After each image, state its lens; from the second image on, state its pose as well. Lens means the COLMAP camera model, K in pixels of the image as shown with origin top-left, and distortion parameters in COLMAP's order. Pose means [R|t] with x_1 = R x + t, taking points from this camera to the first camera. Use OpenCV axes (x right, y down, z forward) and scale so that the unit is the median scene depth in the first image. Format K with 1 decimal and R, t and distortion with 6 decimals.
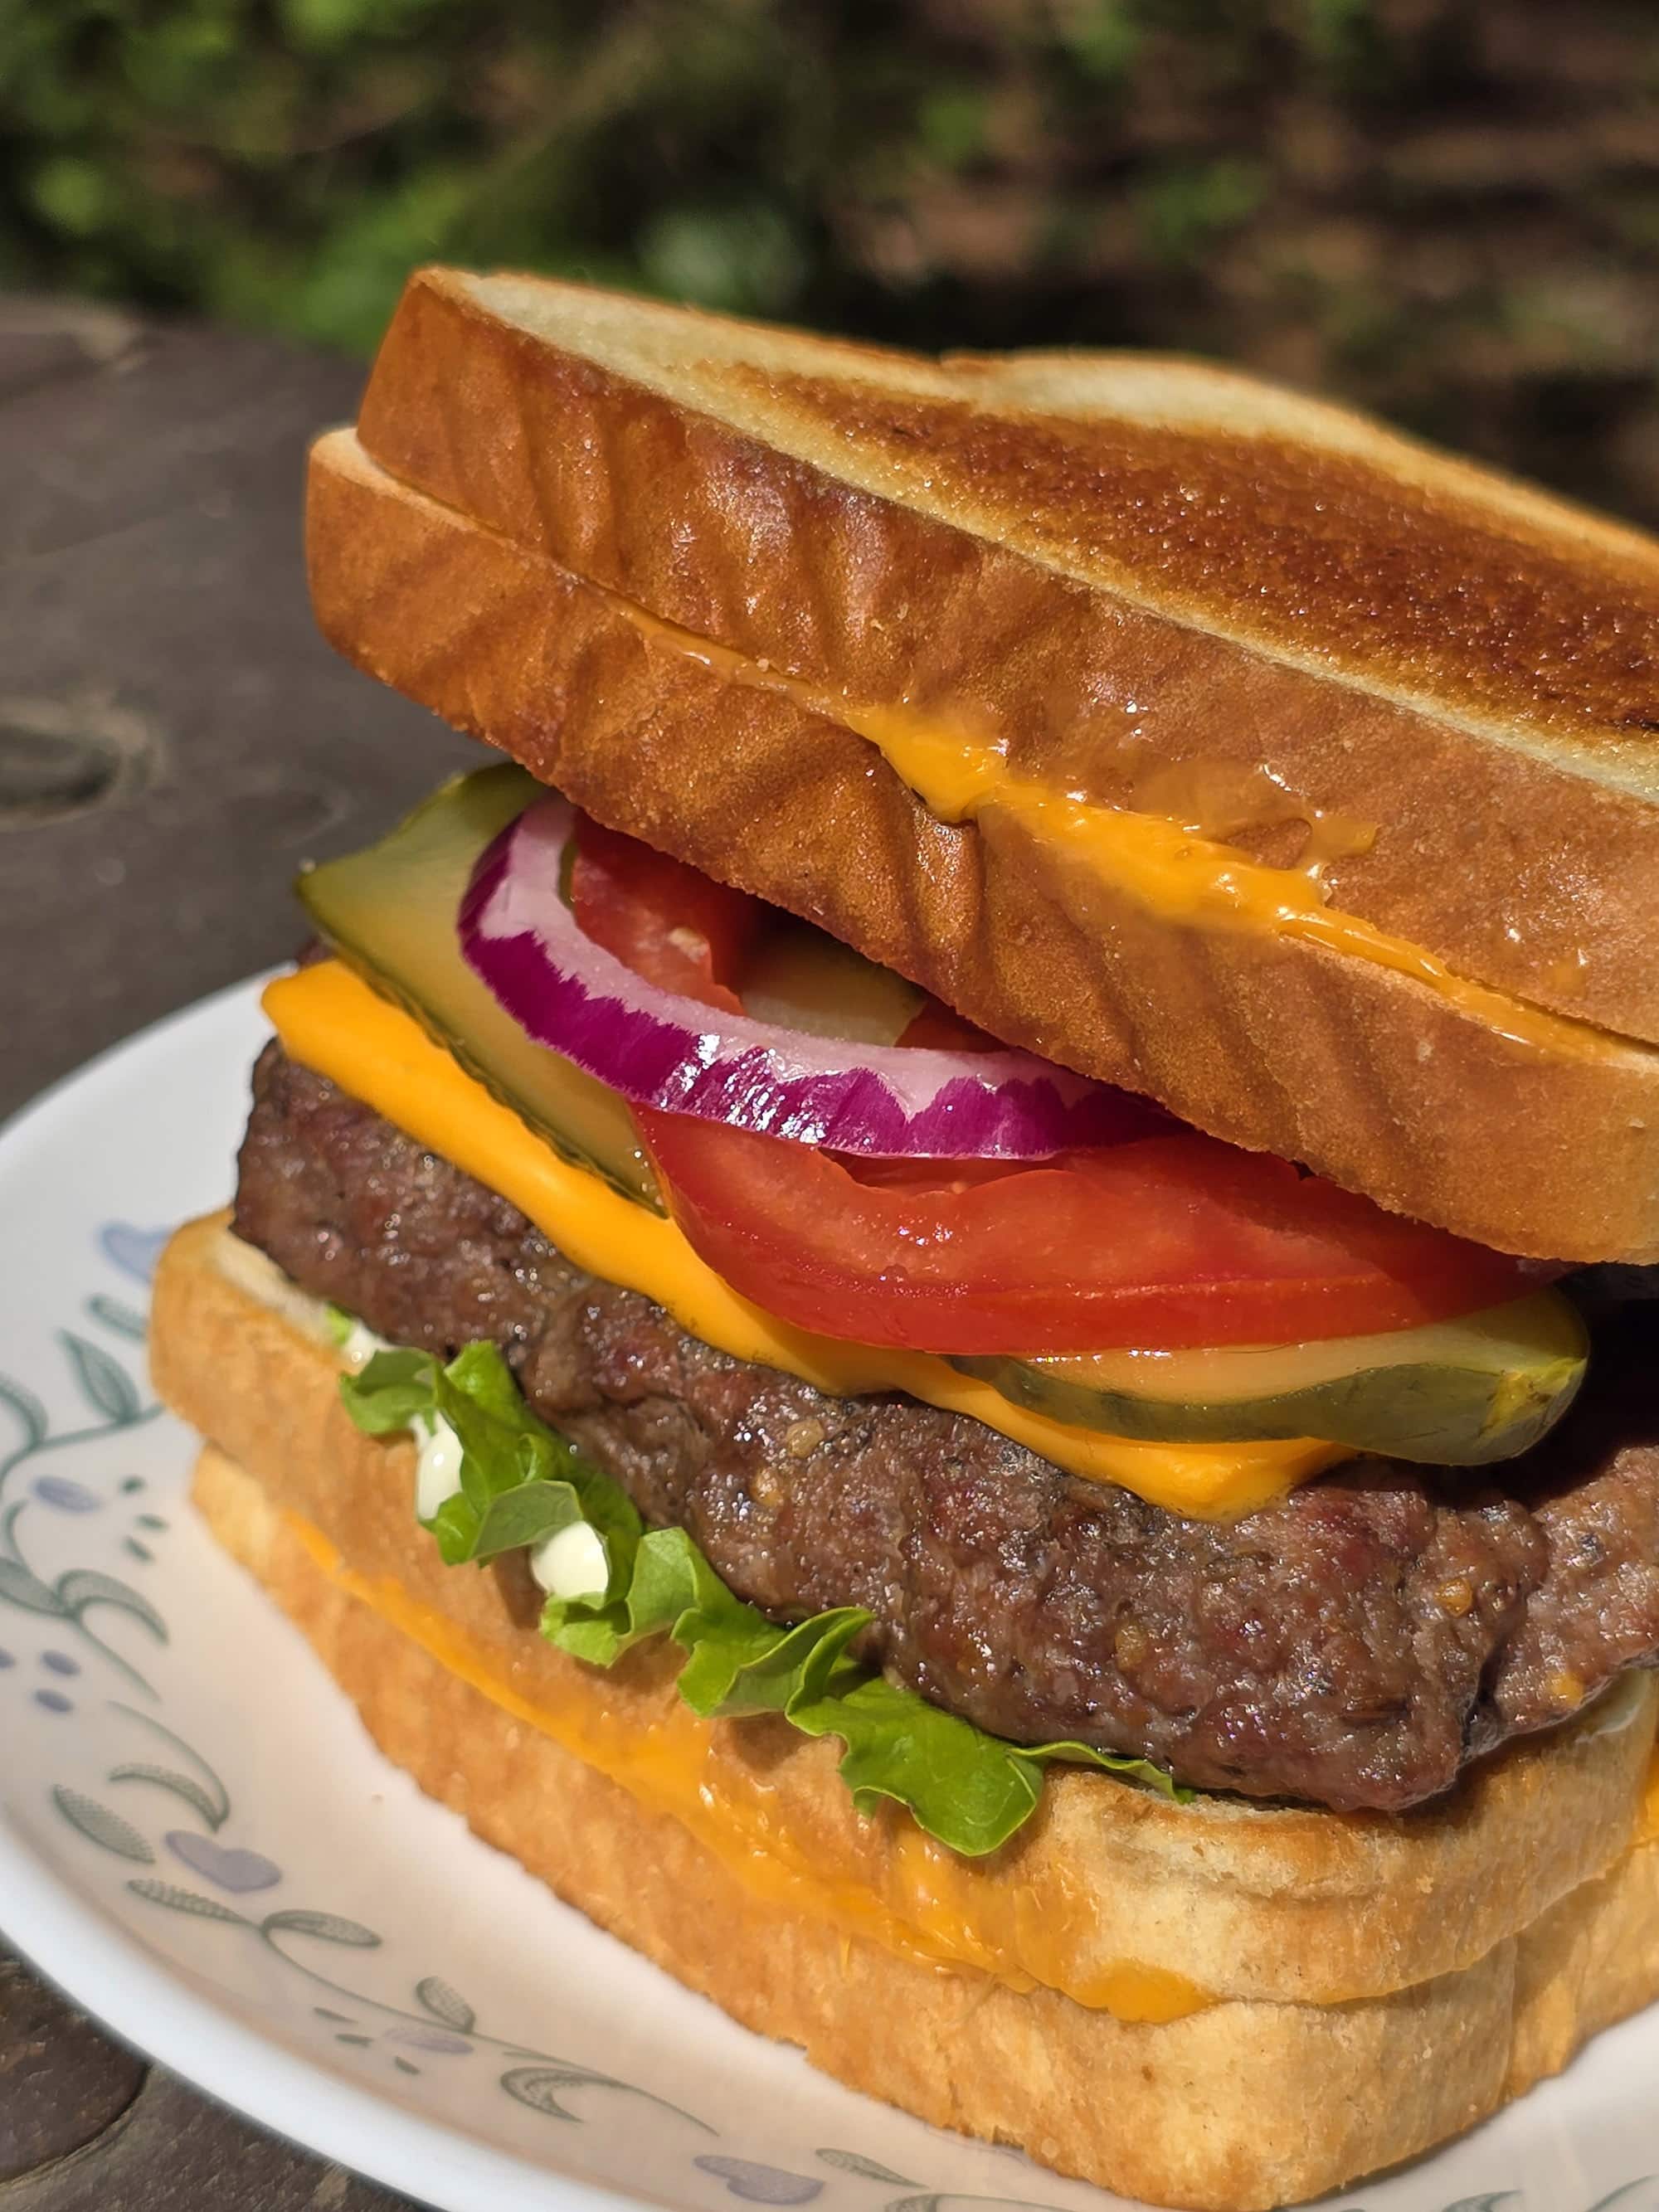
lens RADIAL K [[3851.7, 0, 829.5], [0, 3851.7, 1106.0], [0, 0, 1]] dist [0.278195, -1.244431]
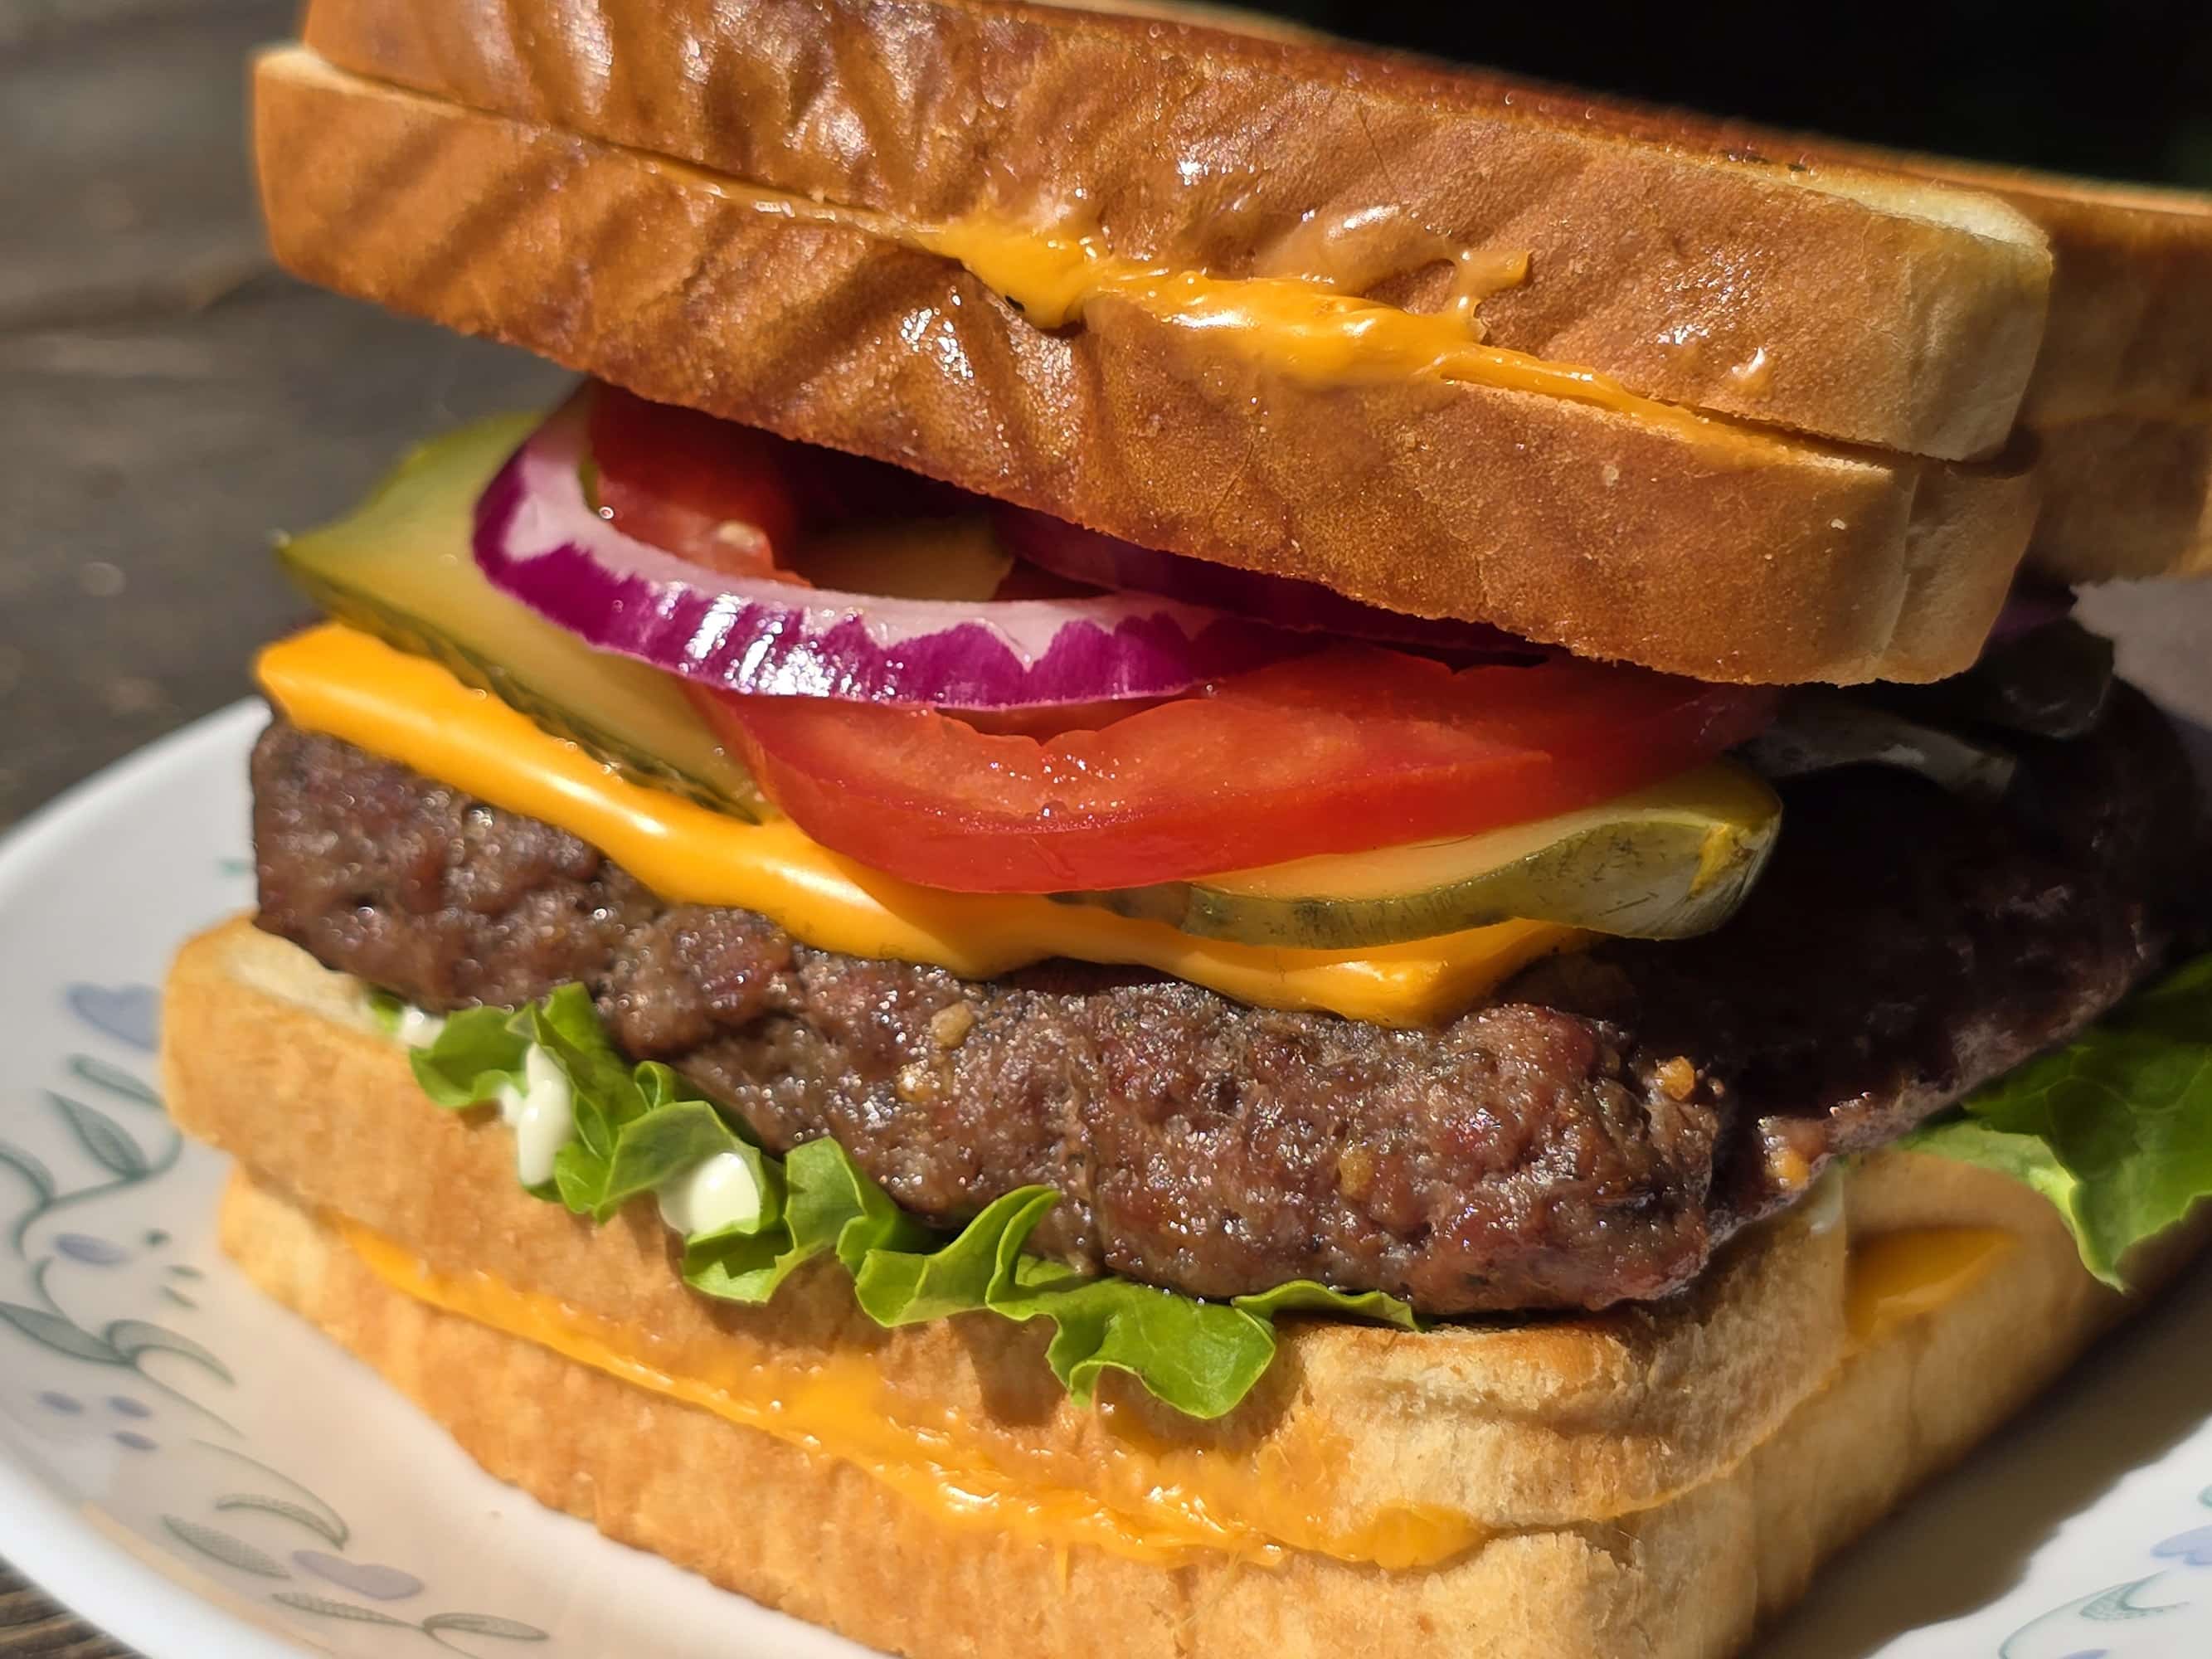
lens RADIAL K [[3851.7, 0, 1106.0], [0, 3851.7, 829.5], [0, 0, 1]] dist [0.278195, -1.244431]
pose [[0.983772, -0.112062, 0.140125, -0.099233], [0.119409, 0.991818, -0.045140, 0.089679], [-0.133920, 0.061140, 0.989104, 0.076963]]
